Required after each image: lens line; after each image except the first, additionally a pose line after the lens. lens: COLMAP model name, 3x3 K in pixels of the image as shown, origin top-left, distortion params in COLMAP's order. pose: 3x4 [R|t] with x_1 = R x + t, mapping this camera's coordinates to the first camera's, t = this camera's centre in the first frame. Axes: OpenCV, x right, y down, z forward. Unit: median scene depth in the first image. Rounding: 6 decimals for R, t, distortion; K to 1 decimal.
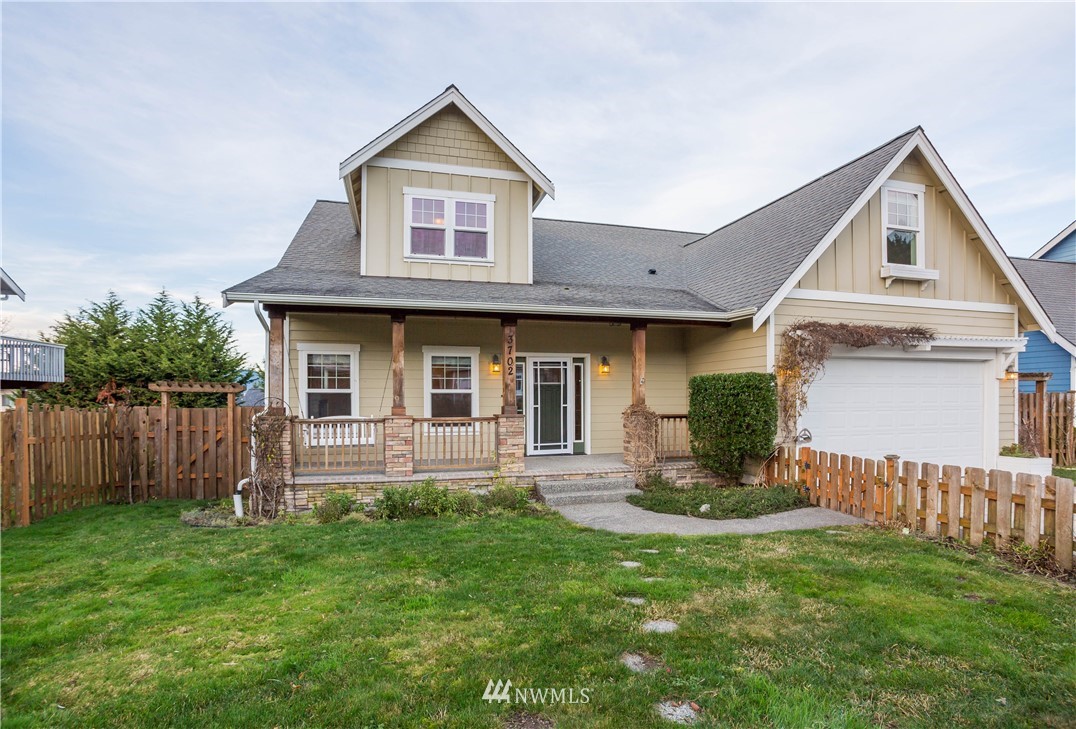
lens RADIAL K [[543.5, 0, 540.5], [0, 543.5, 384.5], [0, 0, 1]] dist [-0.071382, 0.045711]
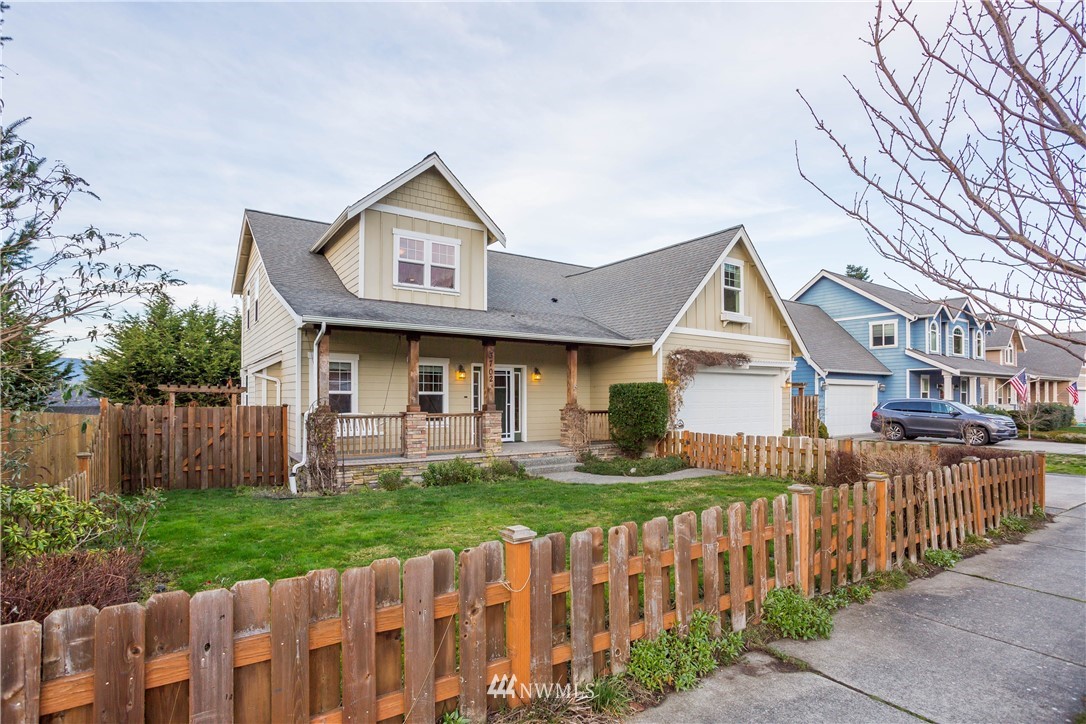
lens RADIAL K [[538.8, 0, 546.8], [0, 538.8, 371.1], [0, 0, 1]] dist [-0.039779, 0.001075]
pose [[0.945686, 0.018197, 0.324571, -0.327145], [-0.009933, 0.999583, -0.027101, -0.008433], [-0.324929, 0.022405, 0.945473, -0.289772]]
